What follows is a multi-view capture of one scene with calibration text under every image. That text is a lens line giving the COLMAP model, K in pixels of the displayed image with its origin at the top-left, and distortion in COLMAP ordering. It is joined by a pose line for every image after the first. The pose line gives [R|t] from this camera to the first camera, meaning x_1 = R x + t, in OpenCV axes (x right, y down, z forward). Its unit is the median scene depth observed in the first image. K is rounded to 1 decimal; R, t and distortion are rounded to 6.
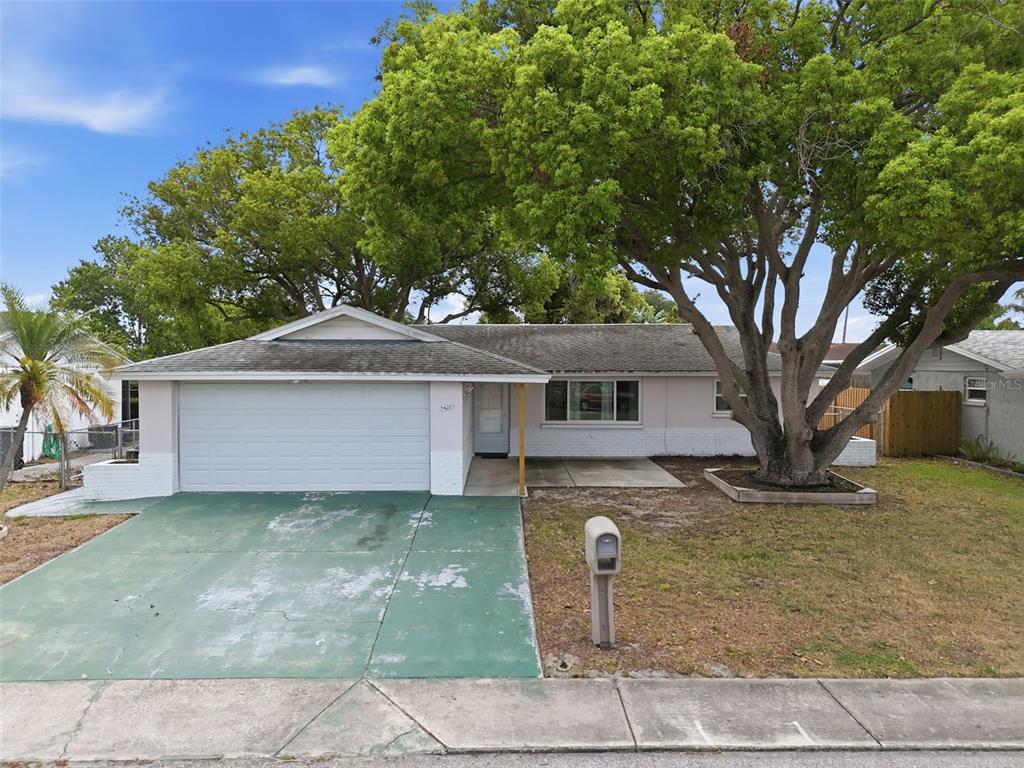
lens RADIAL K [[742.9, 0, 512.0], [0, 742.9, 384.0], [0, 0, 1]] dist [0.057538, -0.050654]
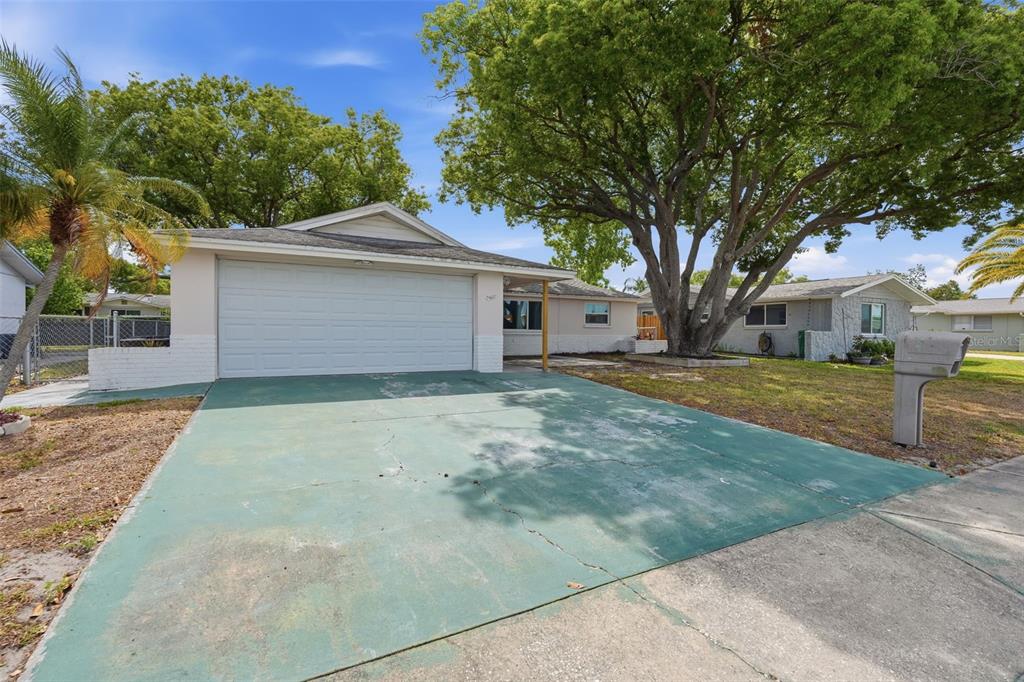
lens RADIAL K [[451.9, 0, 510.8], [0, 451.9, 333.2], [0, 0, 1]] dist [0.000200, -0.000233]
pose [[0.894460, 0.004820, 0.447121, -0.347773], [0.004156, 0.999809, -0.019093, 0.094515], [-0.447128, 0.018936, 0.894270, 0.327904]]
